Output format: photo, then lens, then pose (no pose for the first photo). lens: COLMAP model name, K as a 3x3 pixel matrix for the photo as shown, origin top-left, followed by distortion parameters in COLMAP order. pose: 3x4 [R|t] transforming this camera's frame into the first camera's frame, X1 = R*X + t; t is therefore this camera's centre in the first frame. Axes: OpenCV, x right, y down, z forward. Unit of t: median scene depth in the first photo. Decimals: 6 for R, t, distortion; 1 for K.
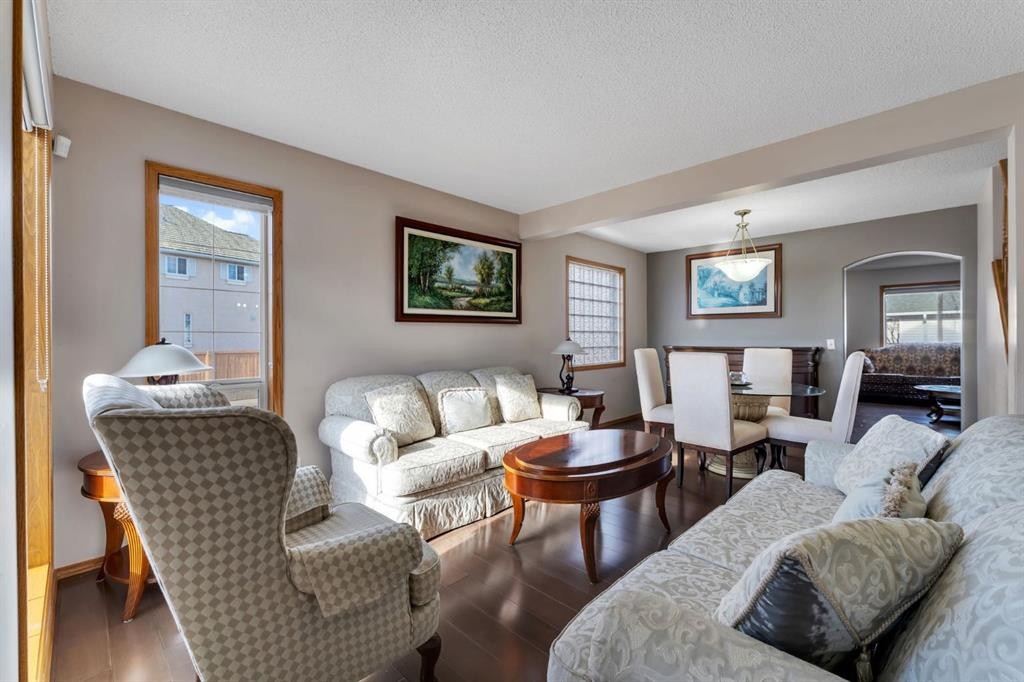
lens RADIAL K [[426.2, 0, 516.4], [0, 426.2, 340.5], [0, 0, 1]] dist [0.012970, 0.000141]
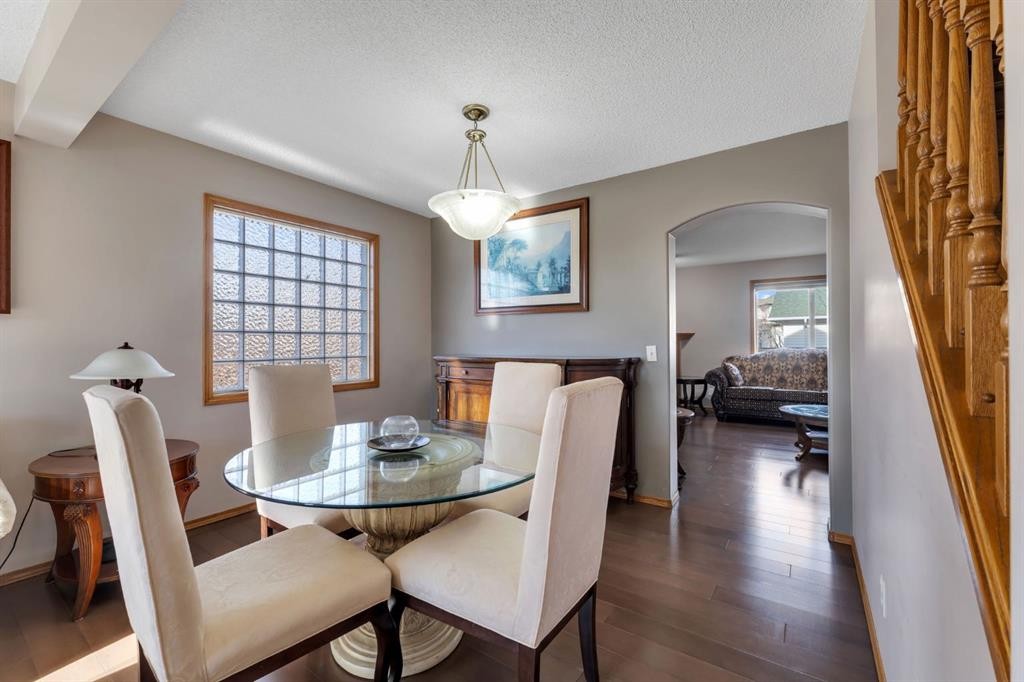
lens RADIAL K [[426.2, 0, 511.7], [0, 426.2, 339.5], [0, 0, 1]] dist [0.012970, 0.000141]
pose [[0.988949, 0.002862, 0.148228, 0.371781], [-0.001186, 0.999934, -0.011396, -0.003665], [-0.148251, 0.011094, 0.988888, 0.347239]]
